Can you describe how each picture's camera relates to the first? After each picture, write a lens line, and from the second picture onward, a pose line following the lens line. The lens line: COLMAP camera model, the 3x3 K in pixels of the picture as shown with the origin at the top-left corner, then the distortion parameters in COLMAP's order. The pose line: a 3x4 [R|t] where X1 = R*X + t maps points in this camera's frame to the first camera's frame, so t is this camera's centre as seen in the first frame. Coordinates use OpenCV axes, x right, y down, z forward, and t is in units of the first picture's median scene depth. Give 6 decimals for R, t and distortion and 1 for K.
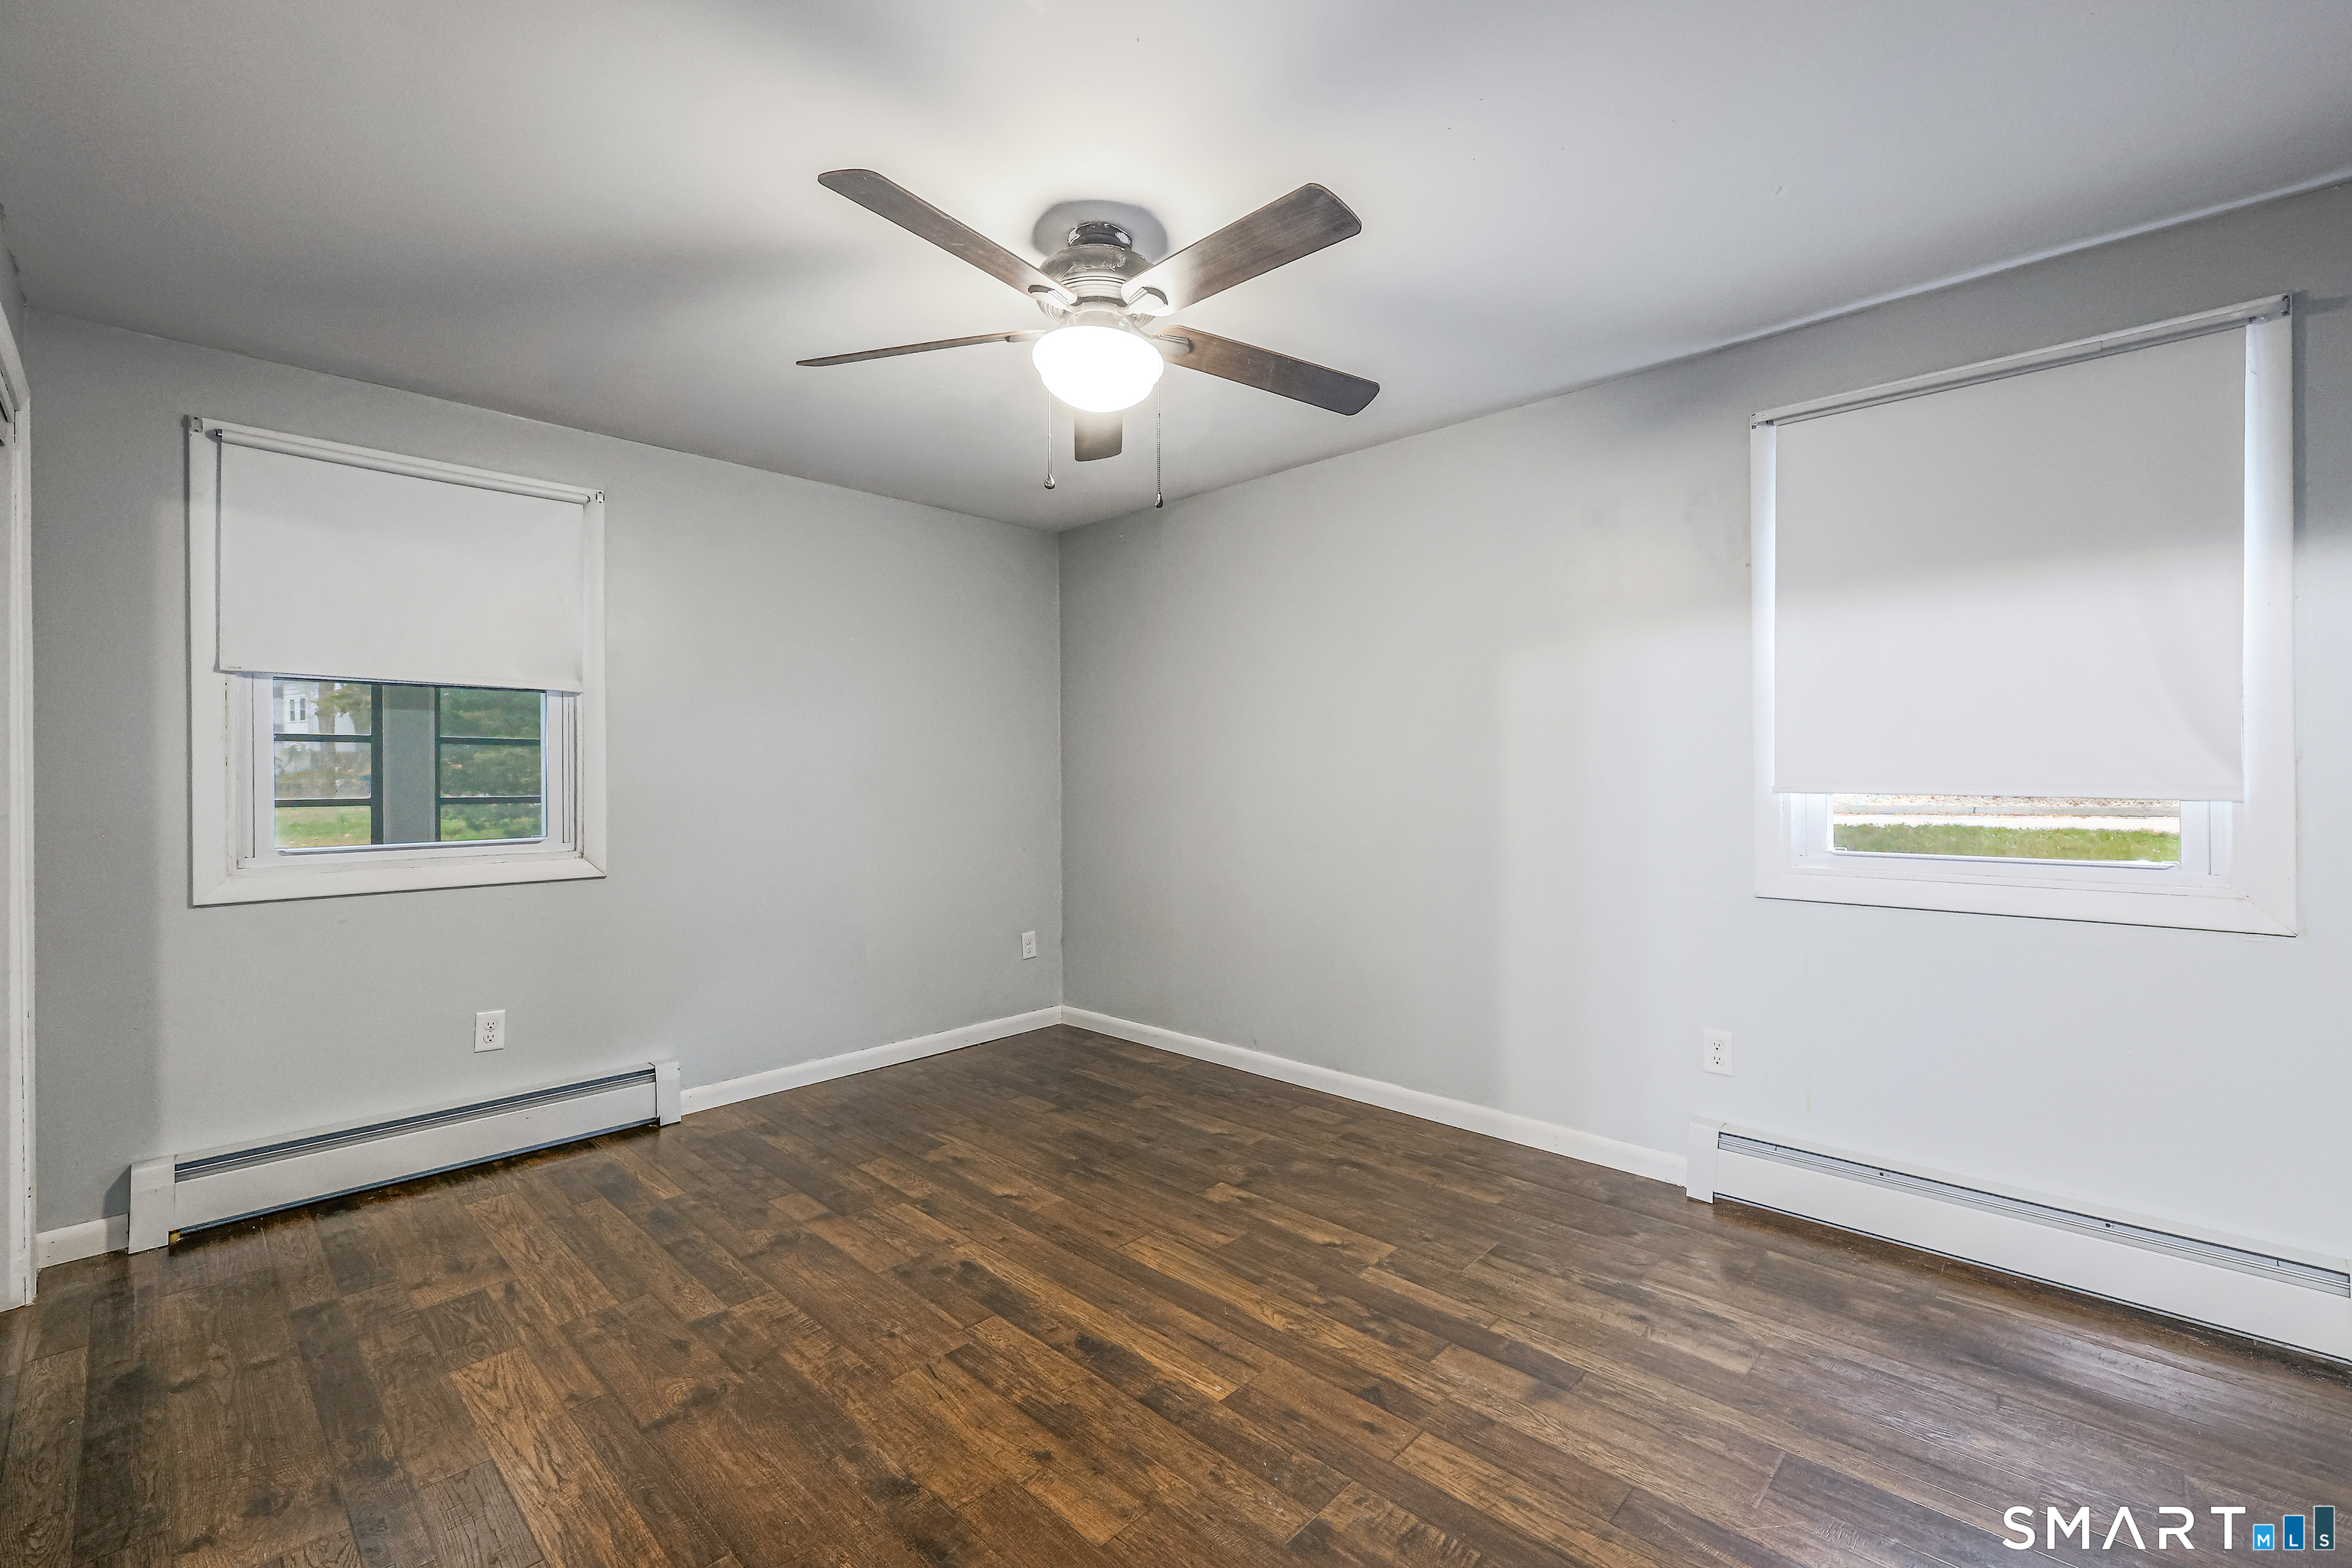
lens RADIAL K [[957.4, 0, 1176.2], [0, 957.4, 779.5], [0, 0, 1]] dist [0.001376, -0.000570]
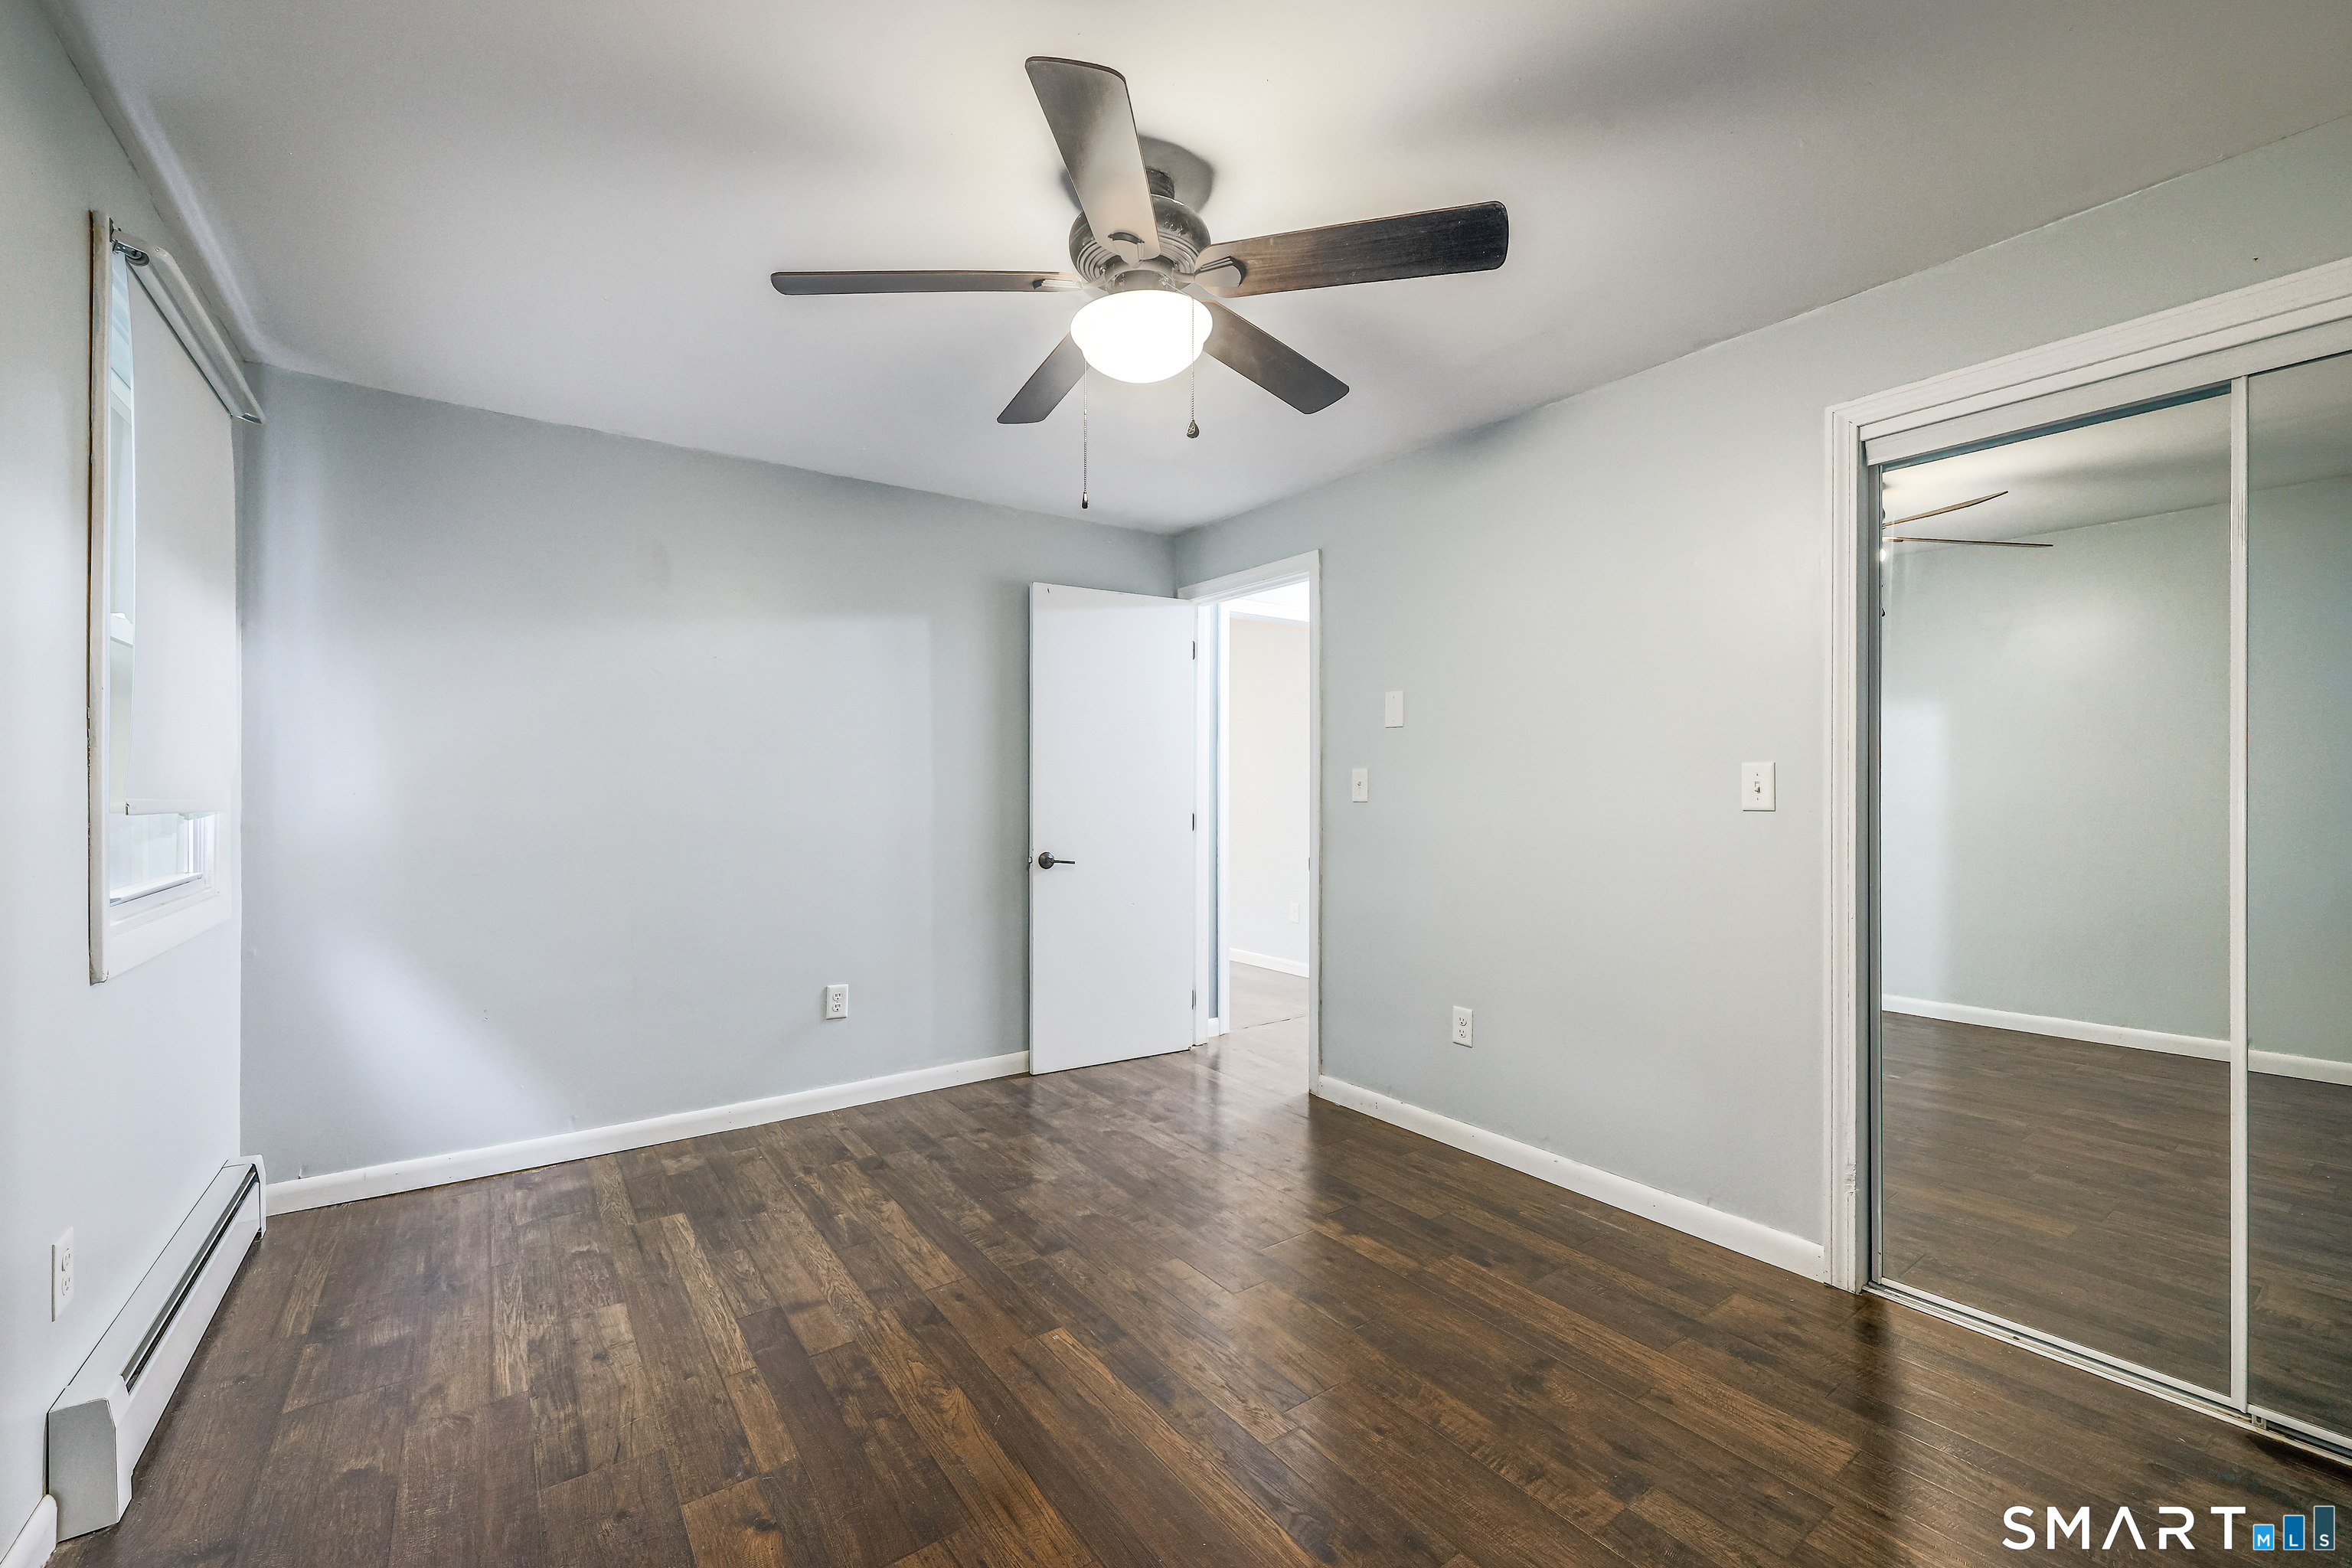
lens RADIAL K [[957.4, 0, 1176.2], [0, 957.4, 779.5], [0, 0, 1]] dist [0.001376, -0.000570]
pose [[-0.984210, 0.010361, 0.176702, -0.282129], [0.009269, 0.999933, -0.007005, -0.011852], [-0.176763, -0.005257, -0.984239, 1.949737]]
